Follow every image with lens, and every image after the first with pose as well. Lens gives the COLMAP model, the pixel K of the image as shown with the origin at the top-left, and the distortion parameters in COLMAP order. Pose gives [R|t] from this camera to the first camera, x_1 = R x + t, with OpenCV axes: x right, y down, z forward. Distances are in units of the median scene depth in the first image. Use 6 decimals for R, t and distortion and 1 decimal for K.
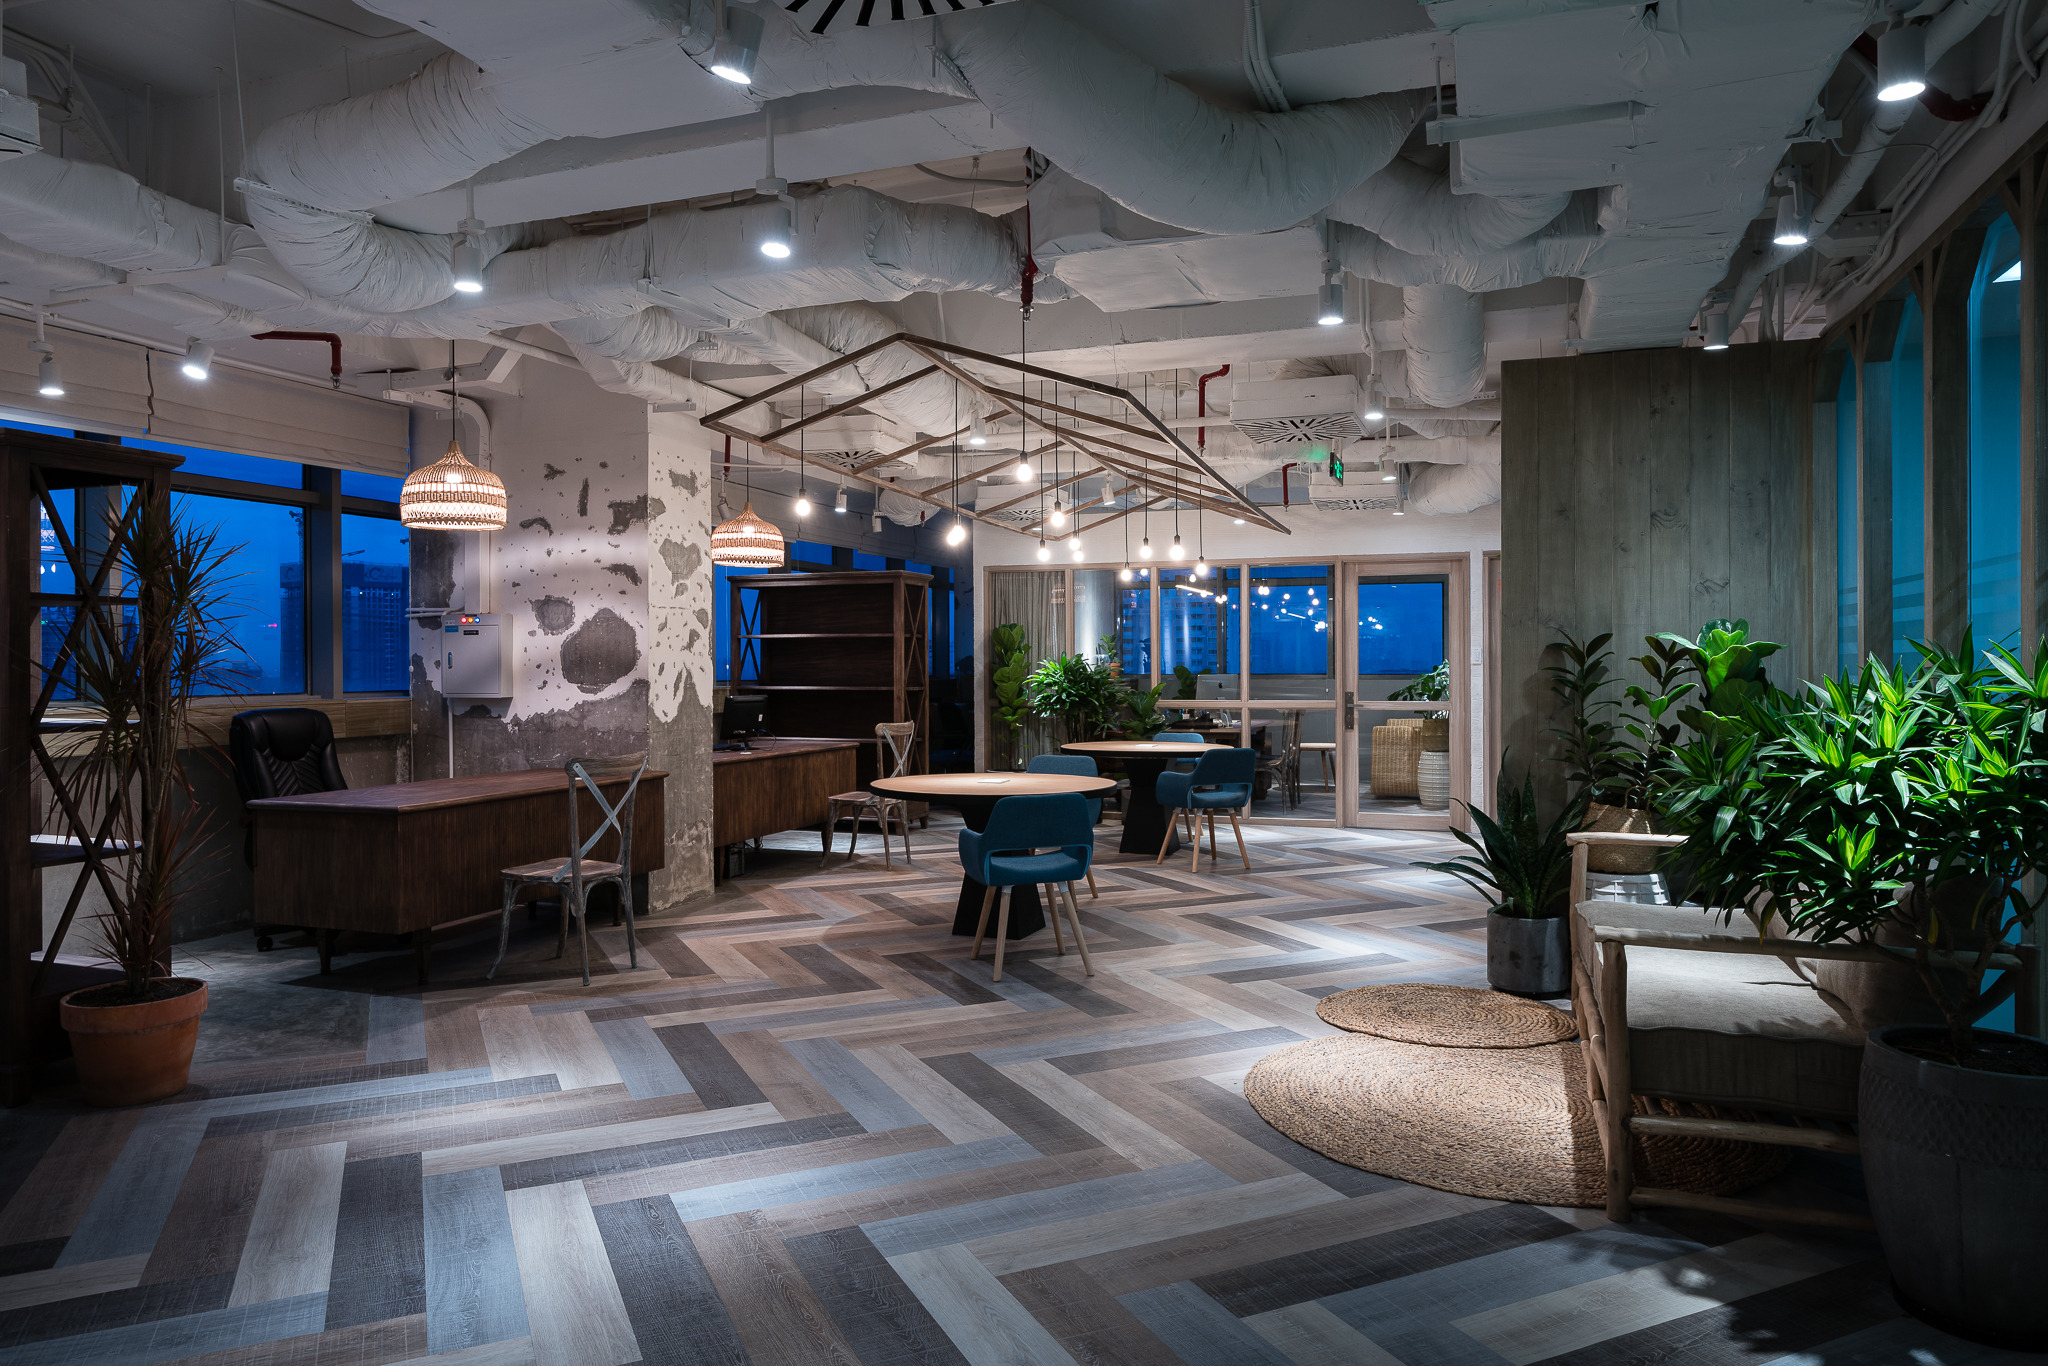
lens RADIAL K [[1305.5, 0, 1011.3], [0, 1305.5, 664.7], [0, 0, 1]] dist [-0.006195, 0.000958]
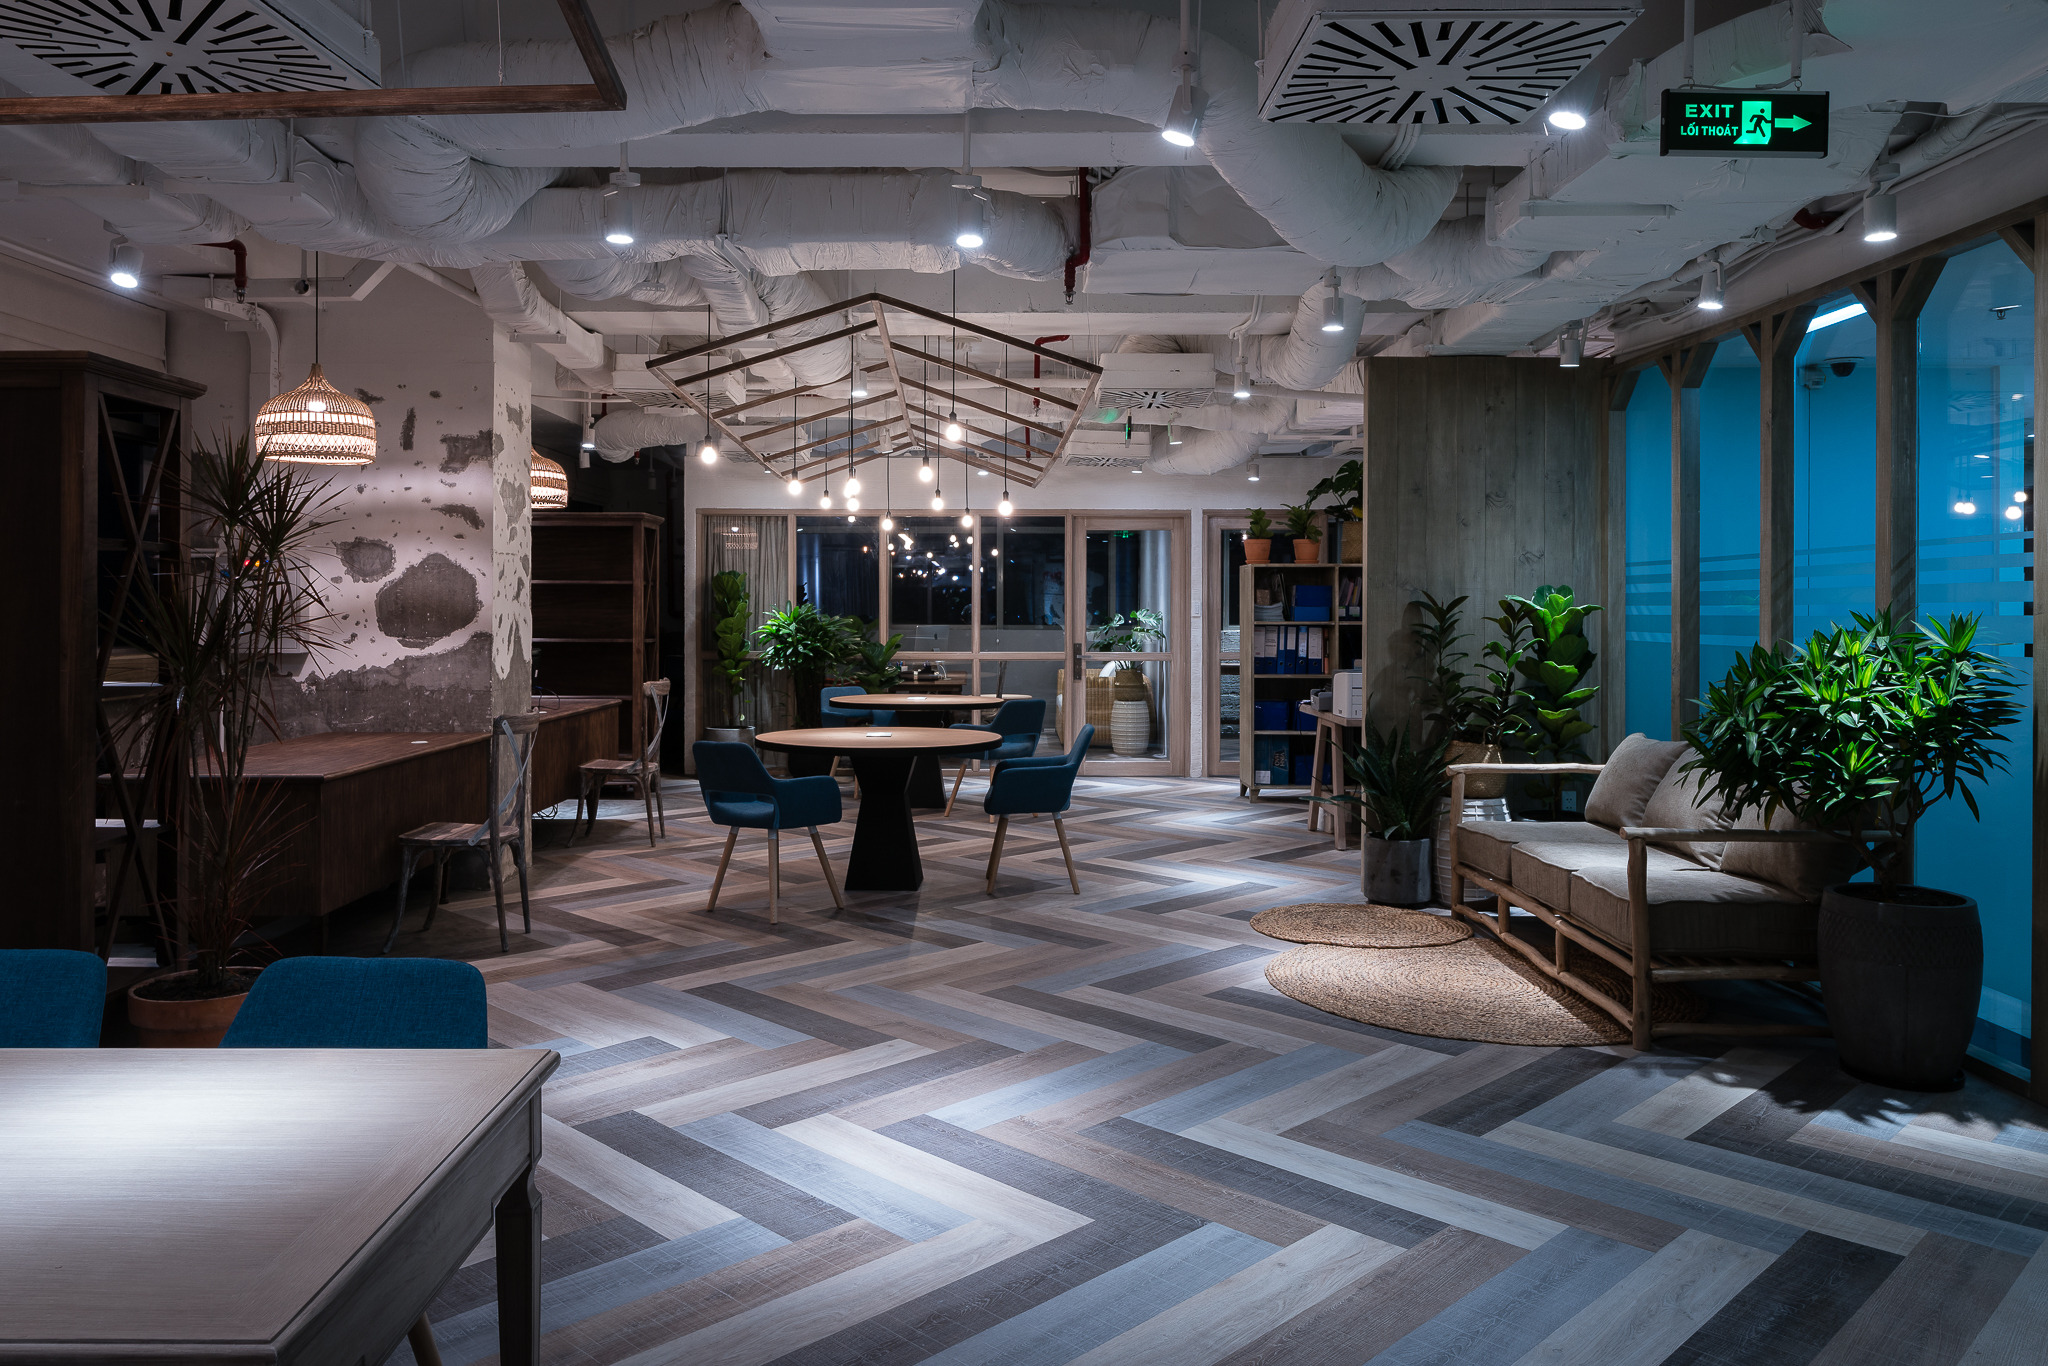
lens RADIAL K [[1457.6, 0, 974.1], [0, 1457.6, 611.1], [0, 0, 1]] dist [-0.001562, 0.001656]
pose [[0.943173, 0.005671, 0.332255, -0.363521], [-0.005982, 0.999982, -0.000085, -0.006851], [-0.332249, -0.001907, 0.943190, -0.089565]]
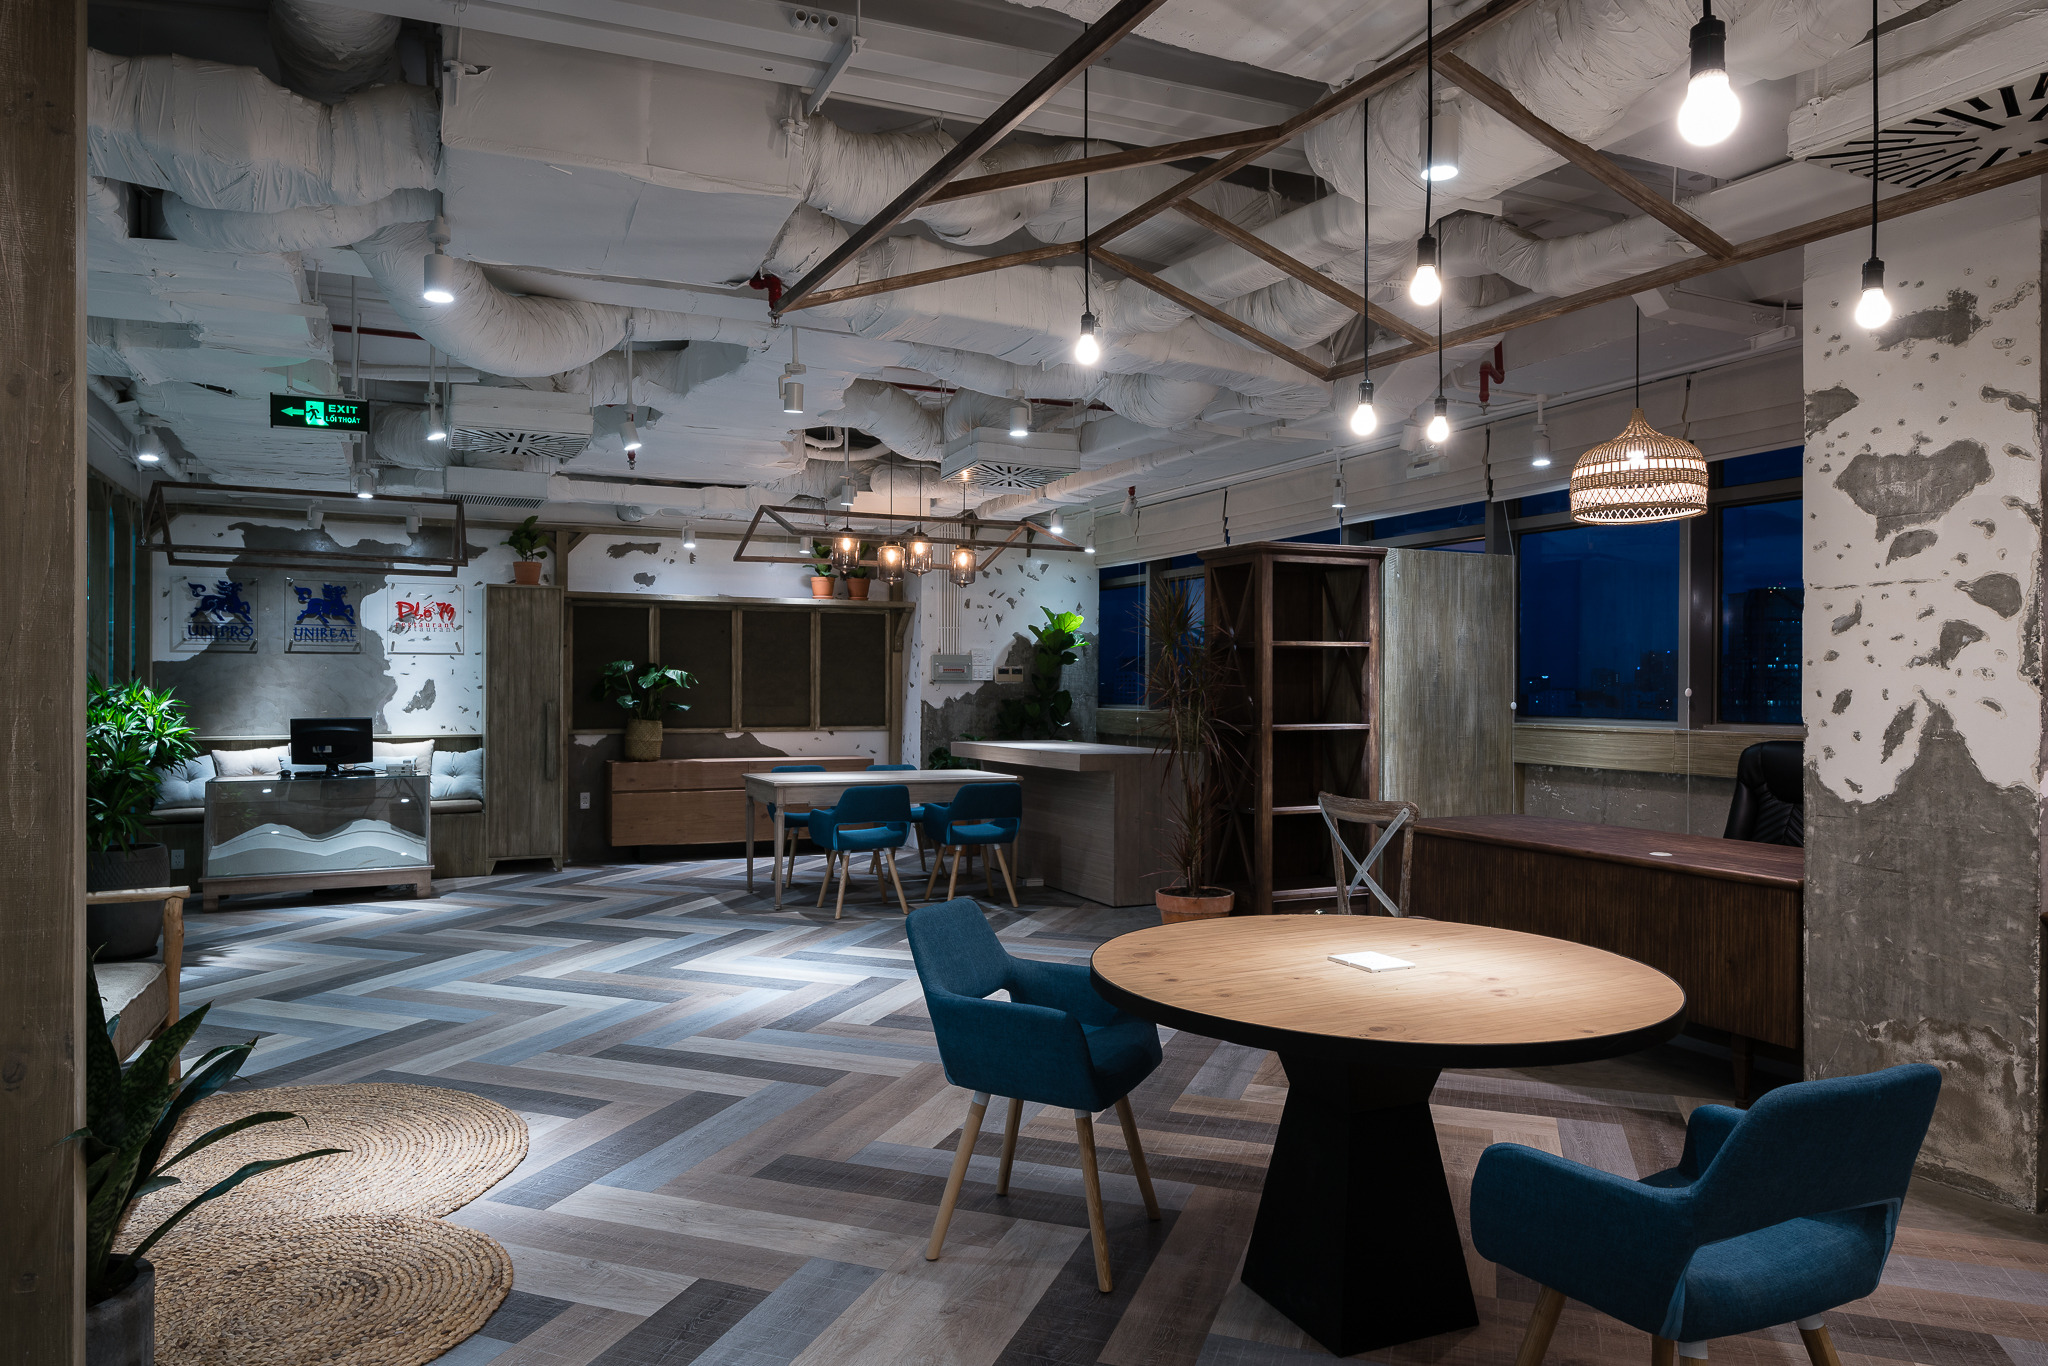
lens RADIAL K [[1300.1, 0, 1008.5], [0, 1300.1, 682.6], [0, 0, 1]] dist [-0.000037, 0.000213]
pose [[-0.709668, 0.000492, -0.704537, 0.437074], [-0.002437, 0.999992, 0.003153, -0.006651], [0.704532, 0.003954, -0.709661, 1.405538]]
